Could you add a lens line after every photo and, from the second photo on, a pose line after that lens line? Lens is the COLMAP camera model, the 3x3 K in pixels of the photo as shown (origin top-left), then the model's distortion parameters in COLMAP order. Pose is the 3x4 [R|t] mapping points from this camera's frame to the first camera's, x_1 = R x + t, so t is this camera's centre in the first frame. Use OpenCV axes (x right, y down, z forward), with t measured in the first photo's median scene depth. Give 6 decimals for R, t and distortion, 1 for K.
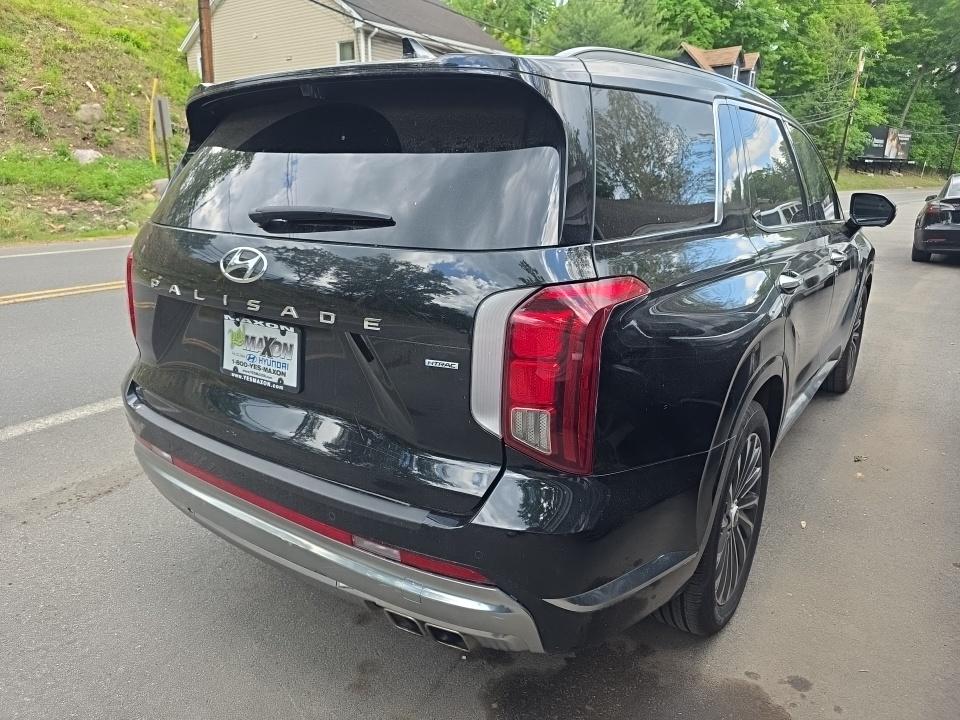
lens RADIAL K [[640.4, 0, 480.0], [0, 640.4, 360.0], [0, 0, 1]] dist [0.058472, -0.049852]
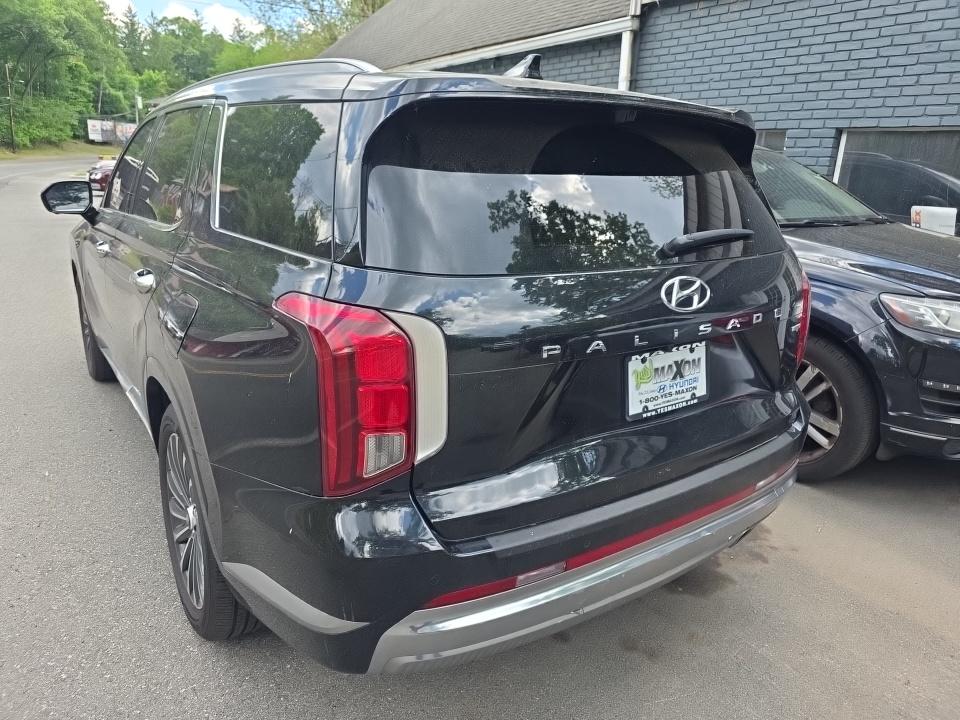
lens RADIAL K [[653.1, 0, 480.0], [0, 653.1, 360.0], [0, 0, 1]] dist [0.009428, -0.023118]
pose [[0.351267, -0.262644, 0.898682, -1.369654], [0.232788, 0.954207, 0.187882, -0.303879], [-0.906874, 0.143206, 0.396322, 0.873169]]
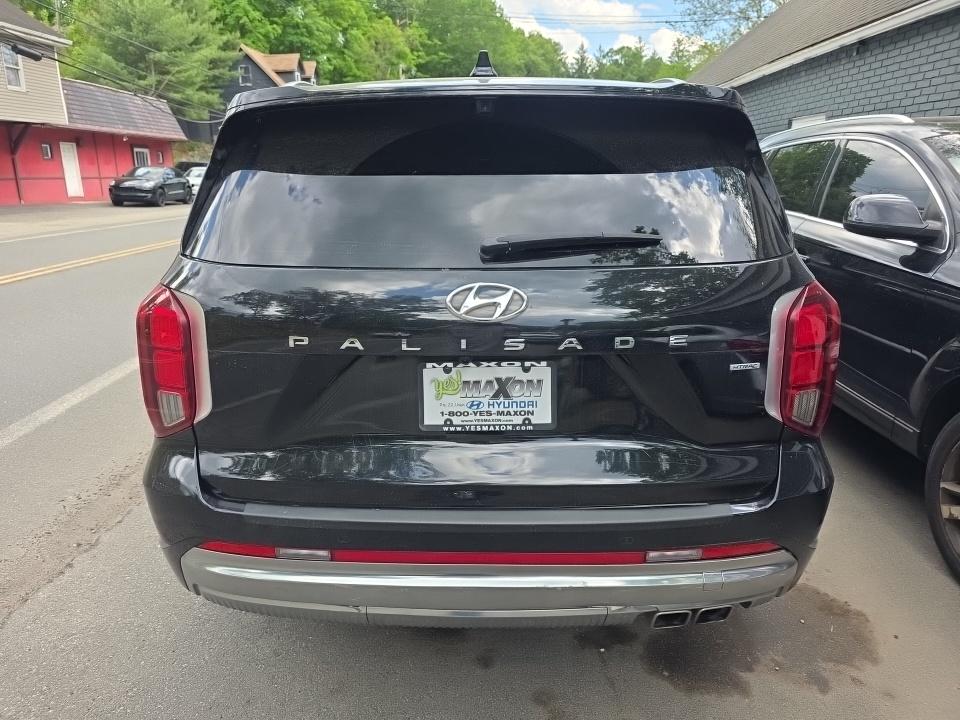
lens RADIAL K [[640.4, 0, 480.0], [0, 640.4, 360.0], [0, 0, 1]] dist [0.058472, -0.049852]
pose [[0.830074, -0.164844, 0.532732, -0.836746], [0.167726, 0.984877, 0.043410, -0.105060], [-0.531832, 0.053320, 0.845170, 0.243357]]
